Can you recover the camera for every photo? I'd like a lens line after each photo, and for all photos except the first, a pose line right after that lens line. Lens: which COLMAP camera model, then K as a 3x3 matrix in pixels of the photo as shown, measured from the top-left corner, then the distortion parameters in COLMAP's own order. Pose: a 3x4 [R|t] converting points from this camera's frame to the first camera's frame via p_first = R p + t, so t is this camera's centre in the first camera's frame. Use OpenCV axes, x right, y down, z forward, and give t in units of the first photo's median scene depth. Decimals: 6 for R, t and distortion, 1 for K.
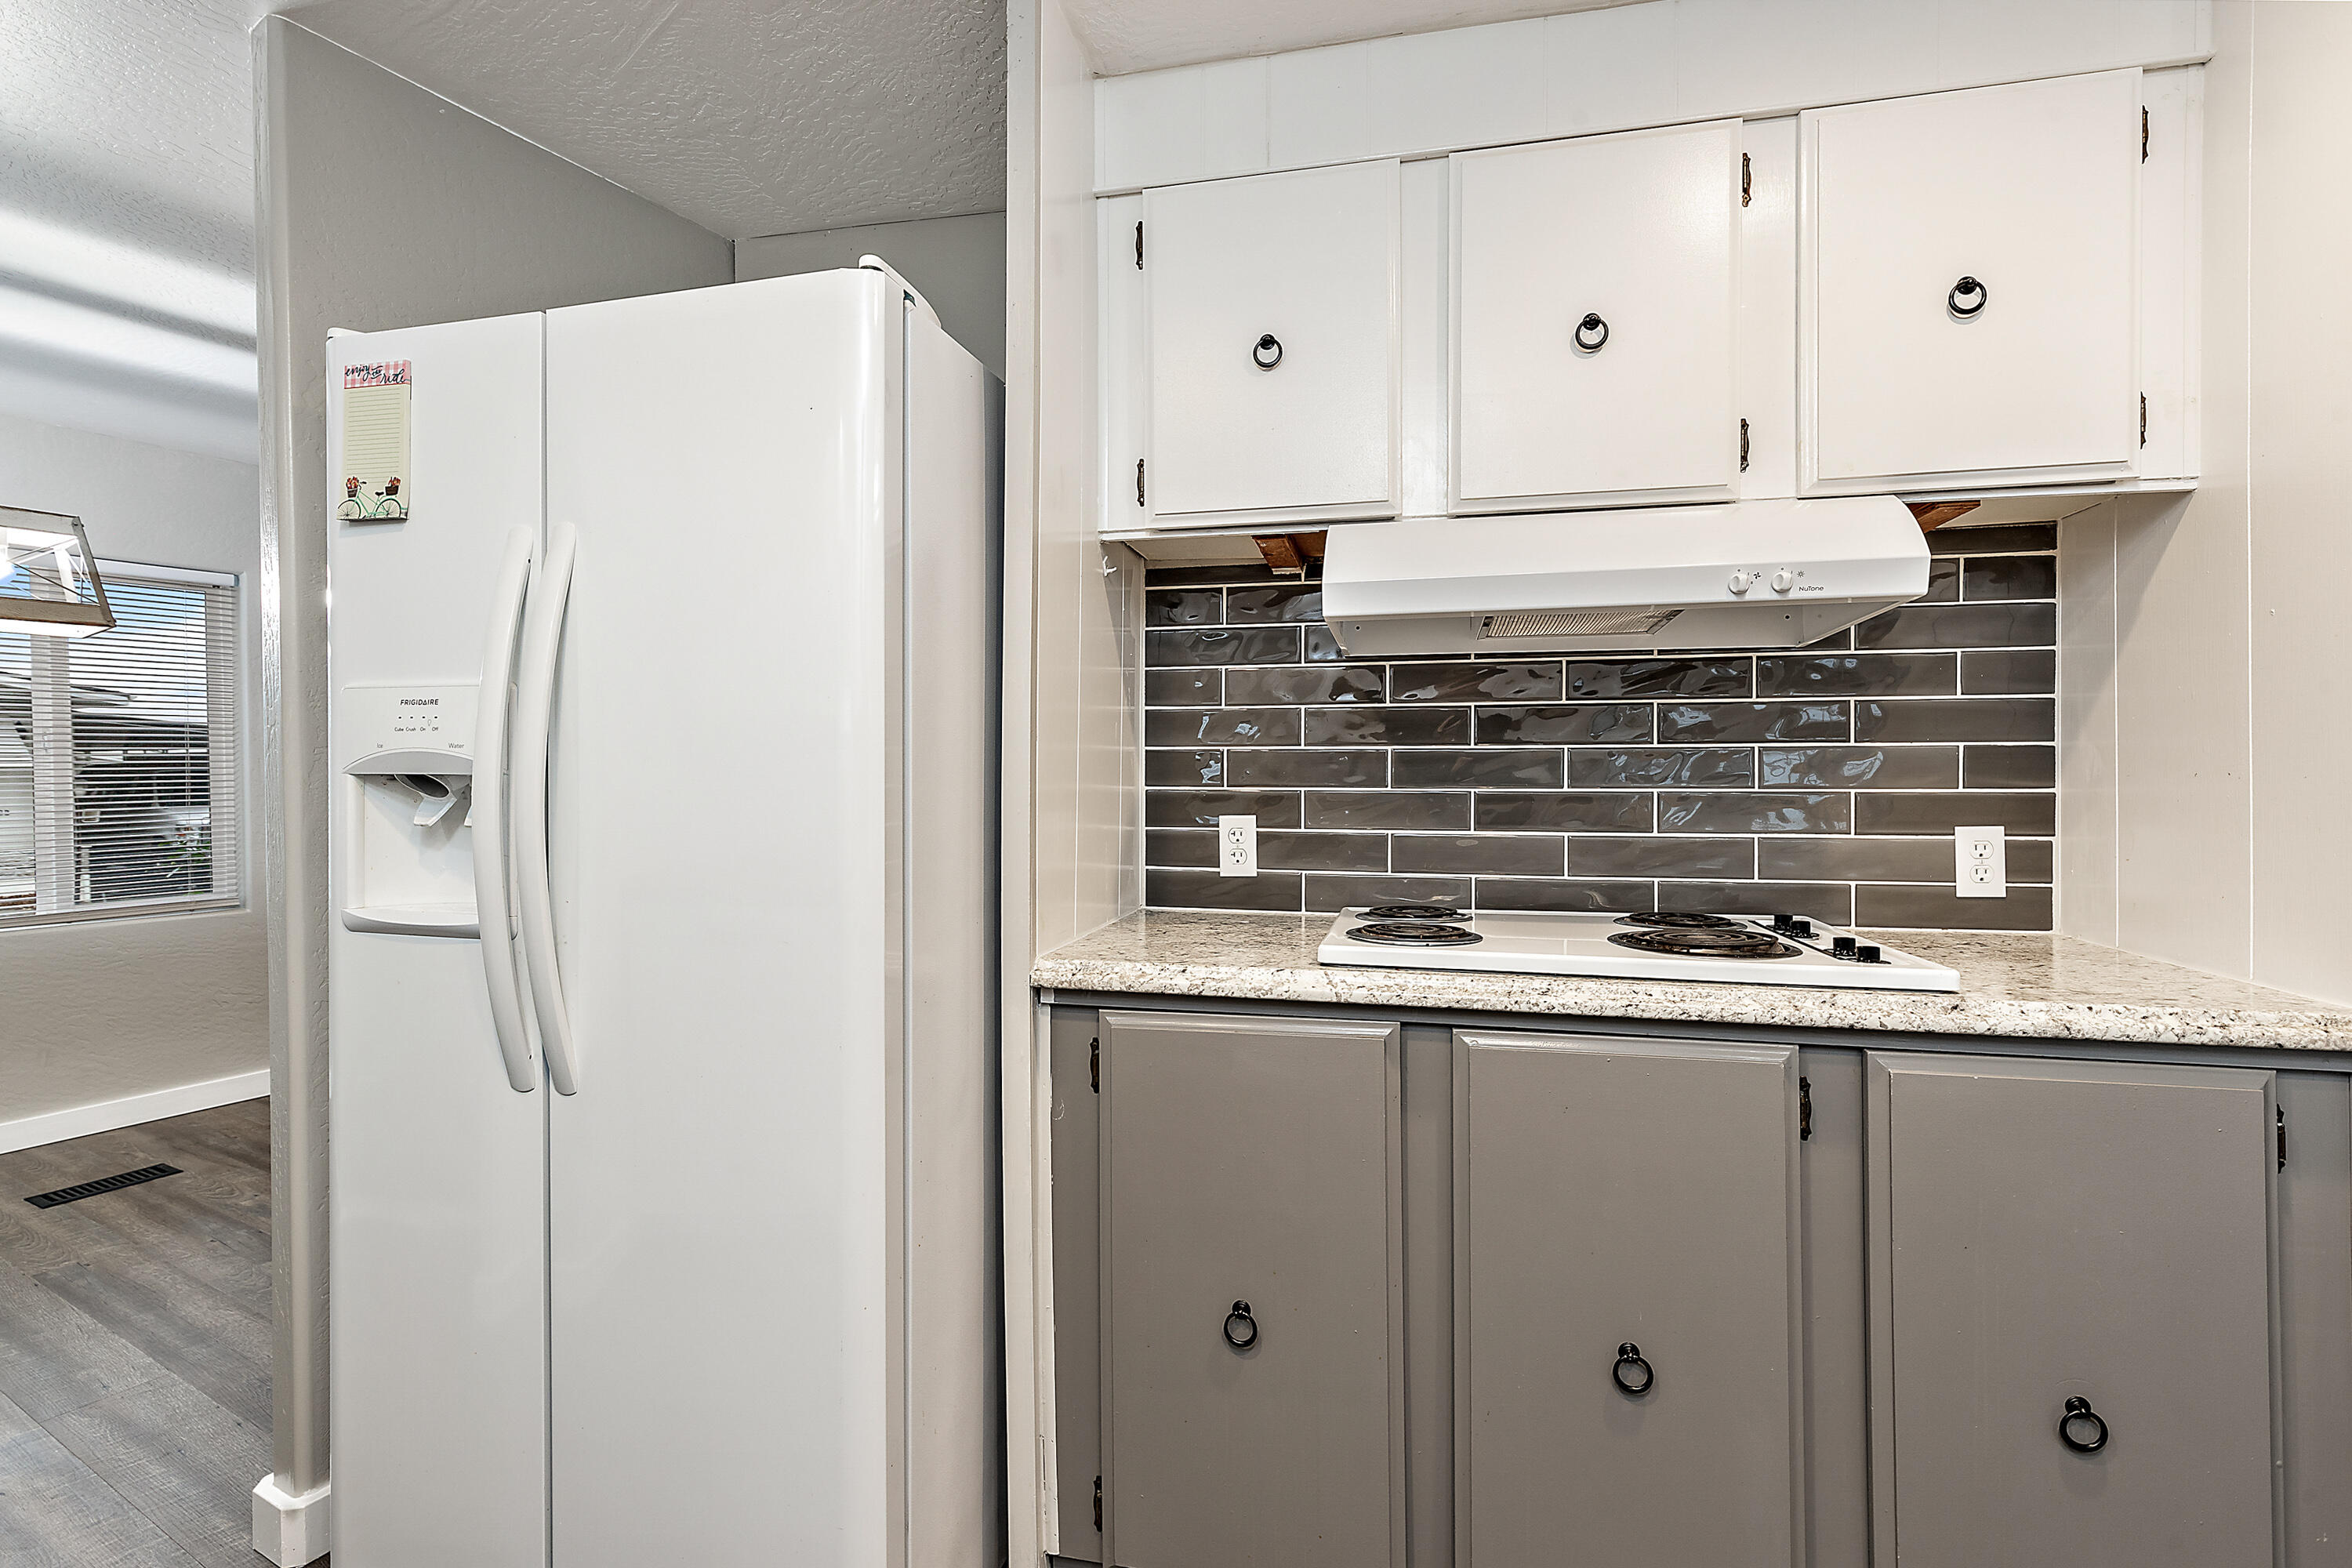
lens RADIAL K [[1071.5, 0, 1176.1], [0, 1071.5, 778.1], [0, 0, 1]] dist [0.008495, -0.001493]
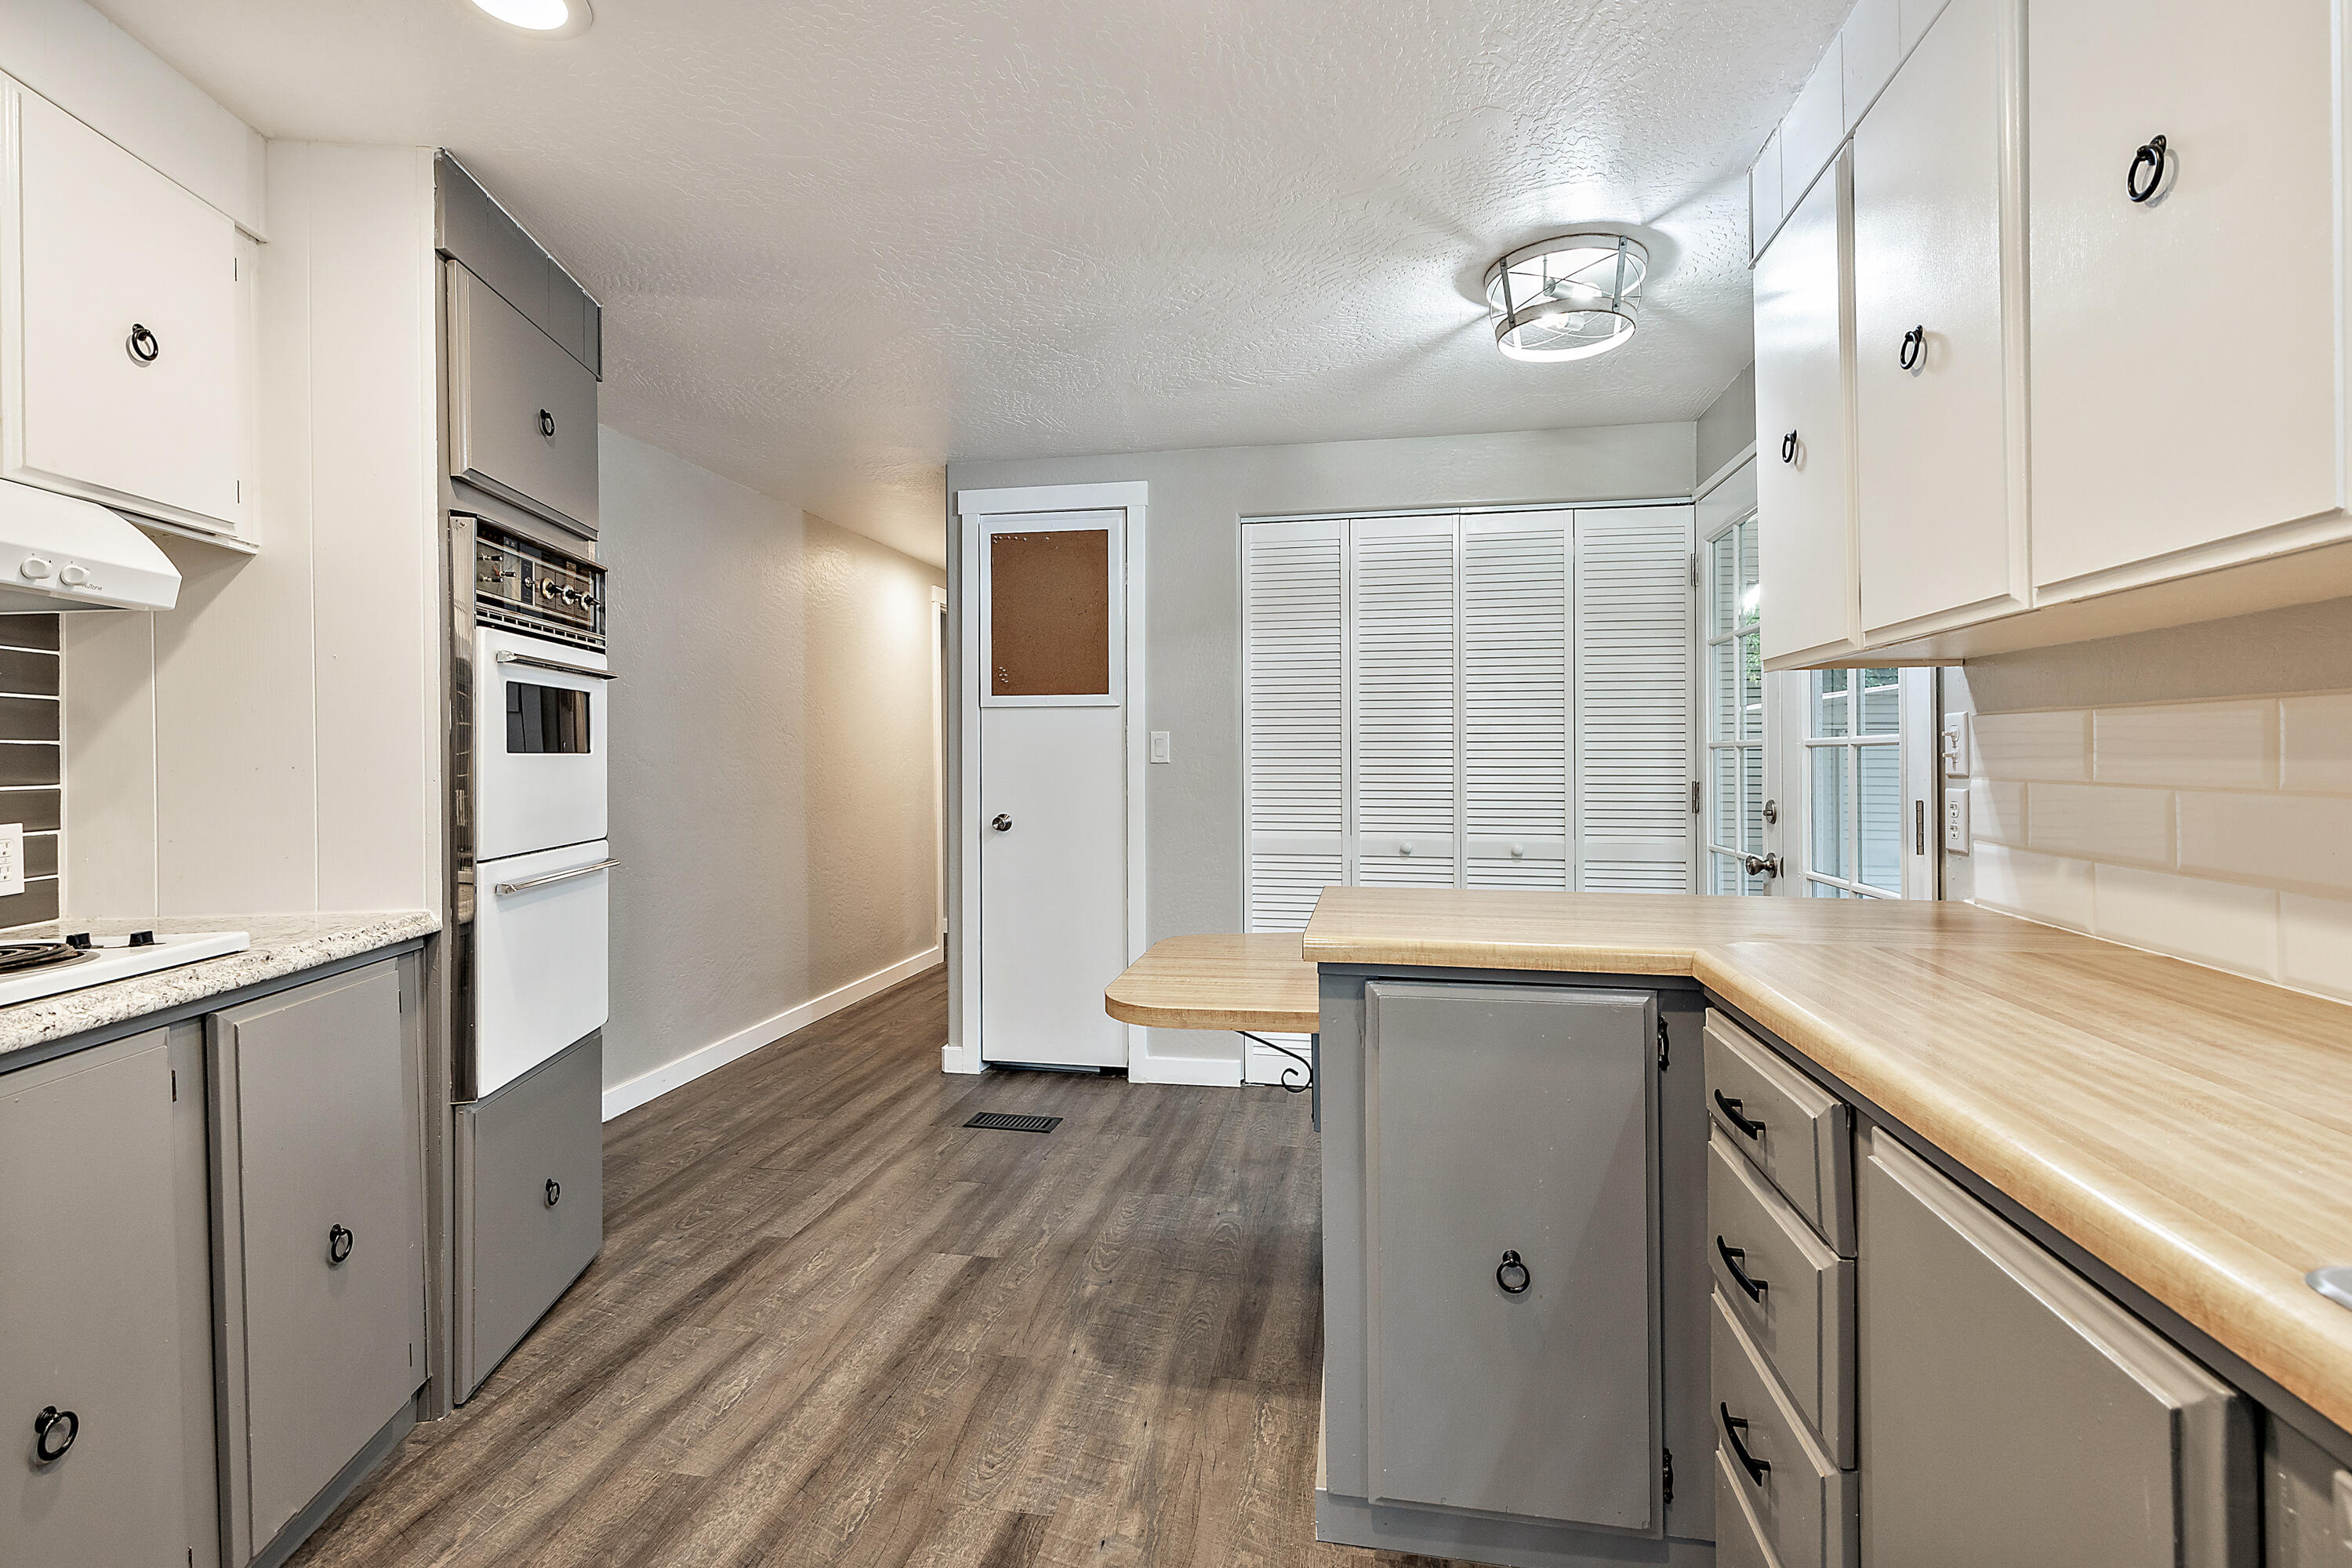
lens RADIAL K [[1071.5, 0, 1177.5], [0, 1071.5, 742.2], [0, 0, 1]] dist [0.008495, -0.001493]
pose [[-0.327902, 0.017846, 0.944543, -0.517686], [0.017725, 0.999762, -0.012736, 0.000571], [-0.944545, 0.012566, -0.328141, 0.278057]]
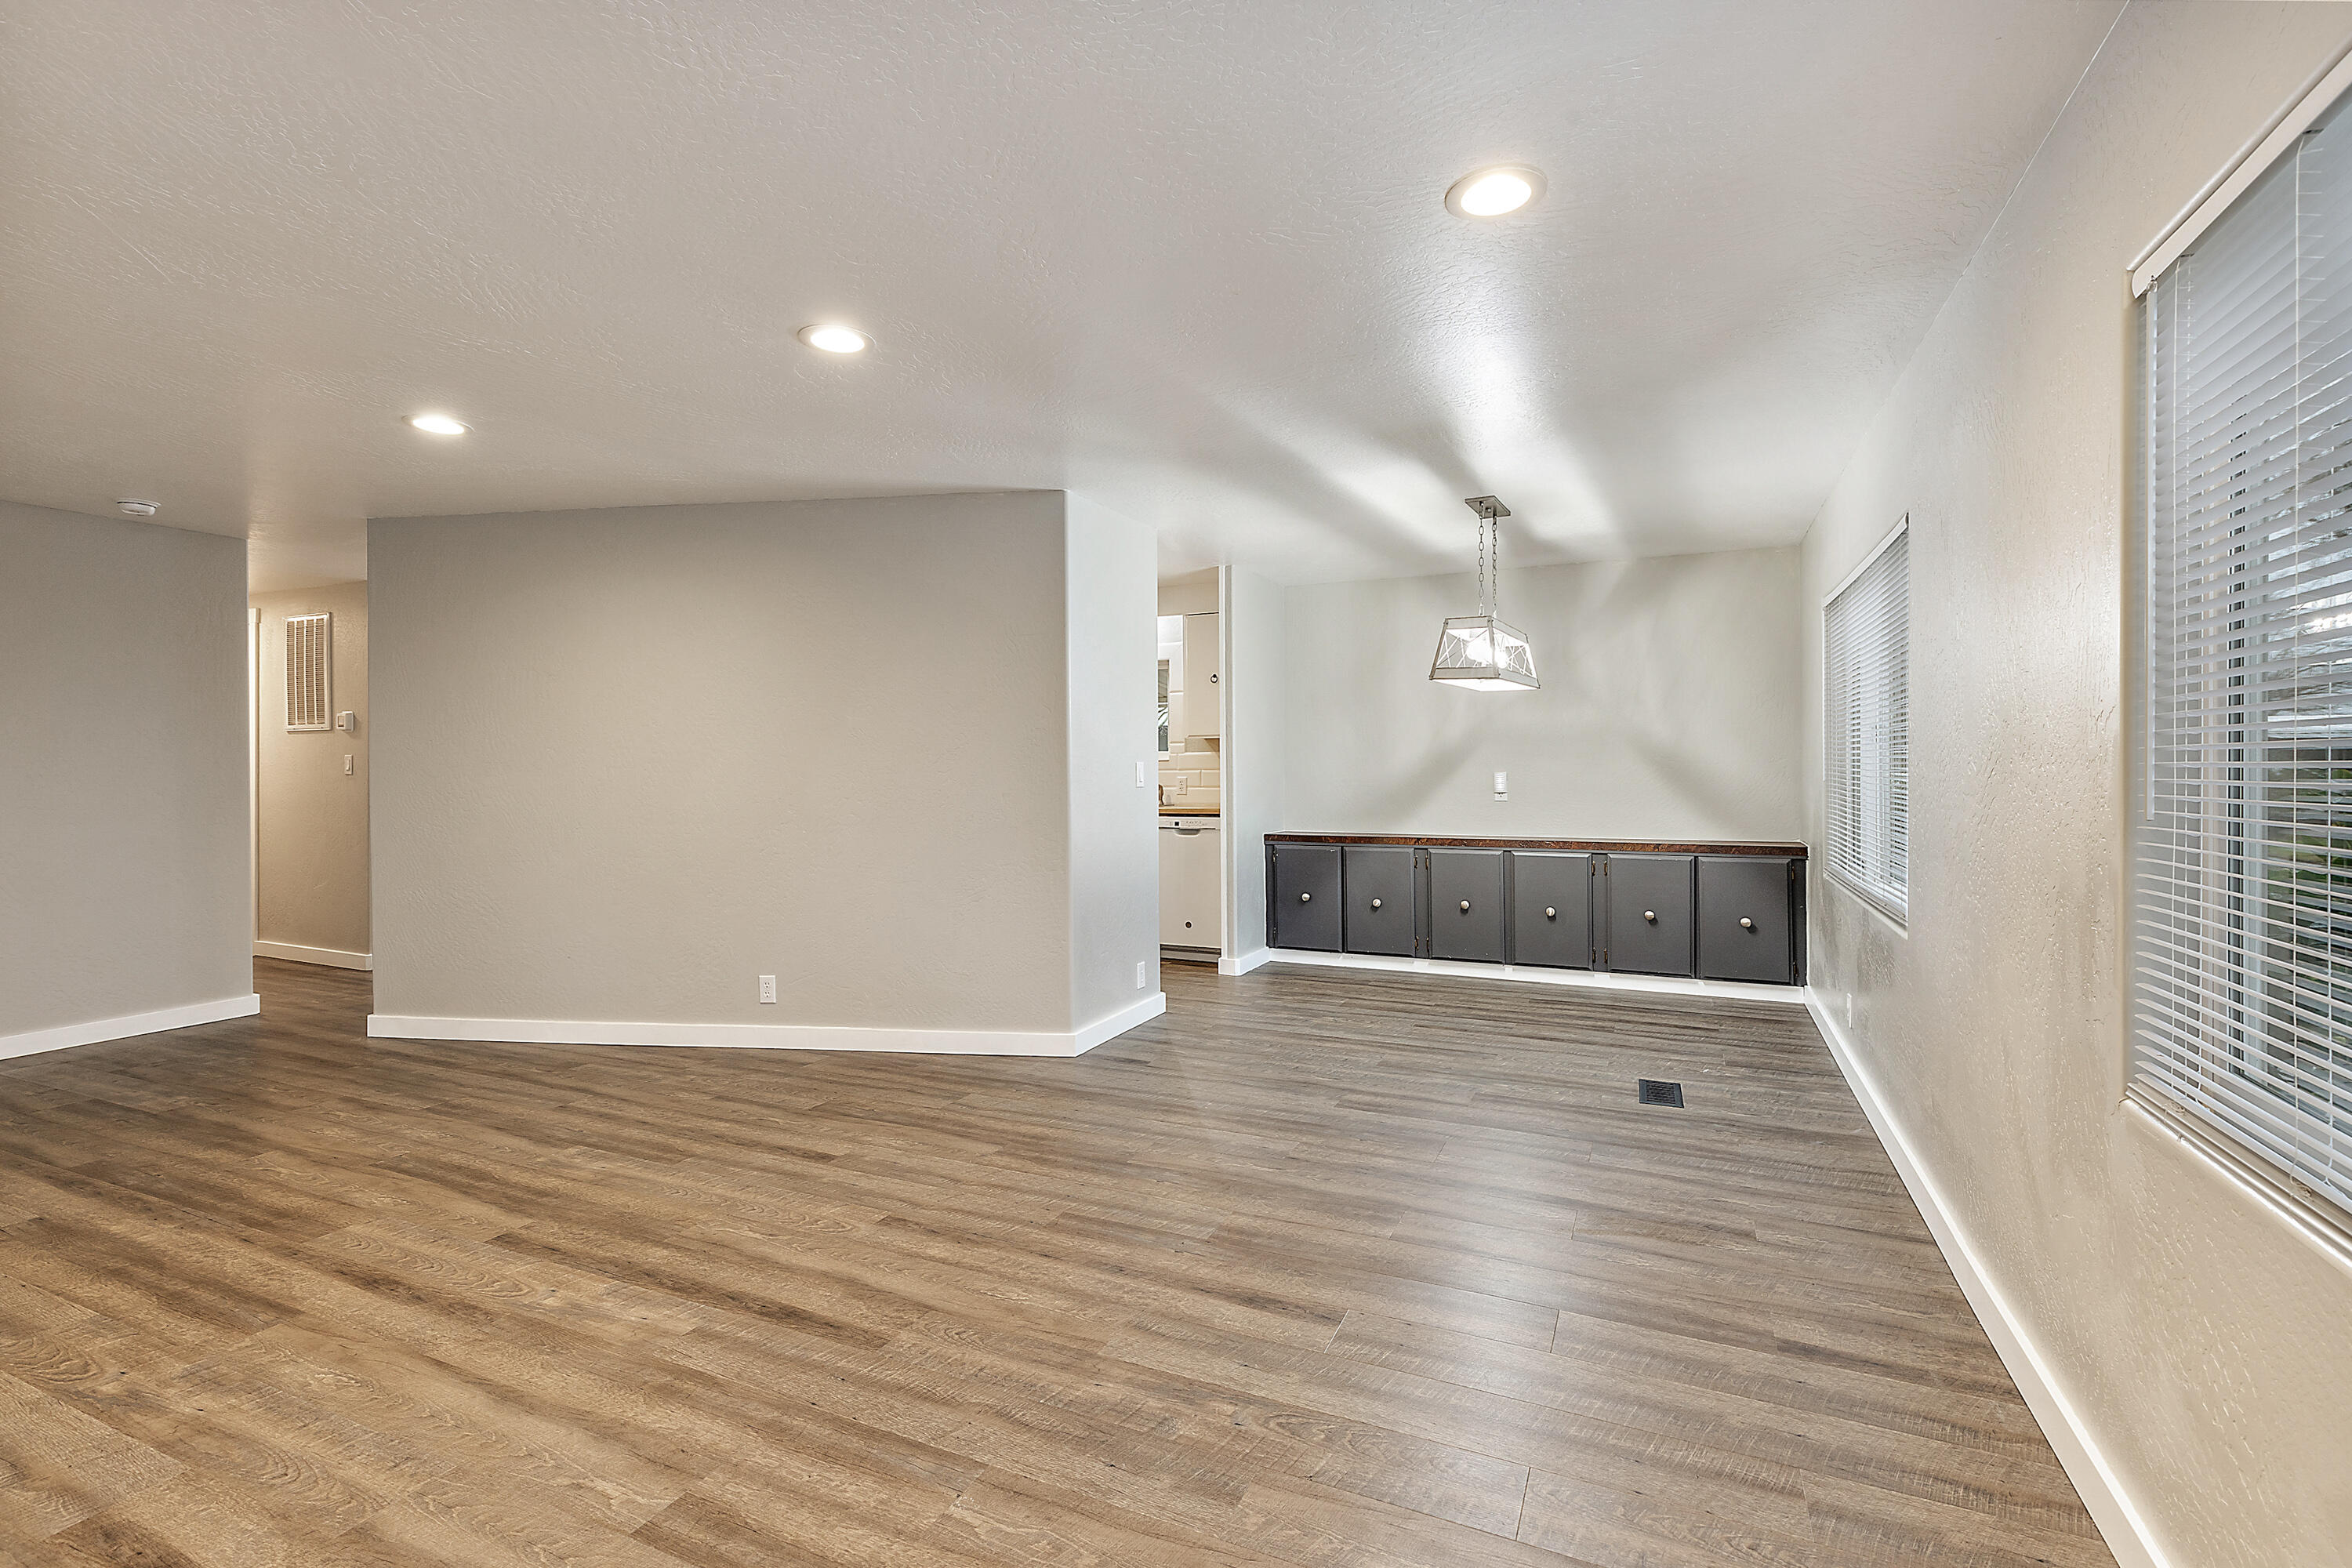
lens RADIAL K [[1071.5, 0, 1172.7], [0, 1071.5, 766.4], [0, 0, 1]] dist [0.008495, -0.001493]
pose [[-0.996401, 0.011267, -0.084014, -0.548972], [0.010238, 0.999867, 0.012668, -0.031343], [0.084146, 0.011762, -0.996384, 3.580831]]
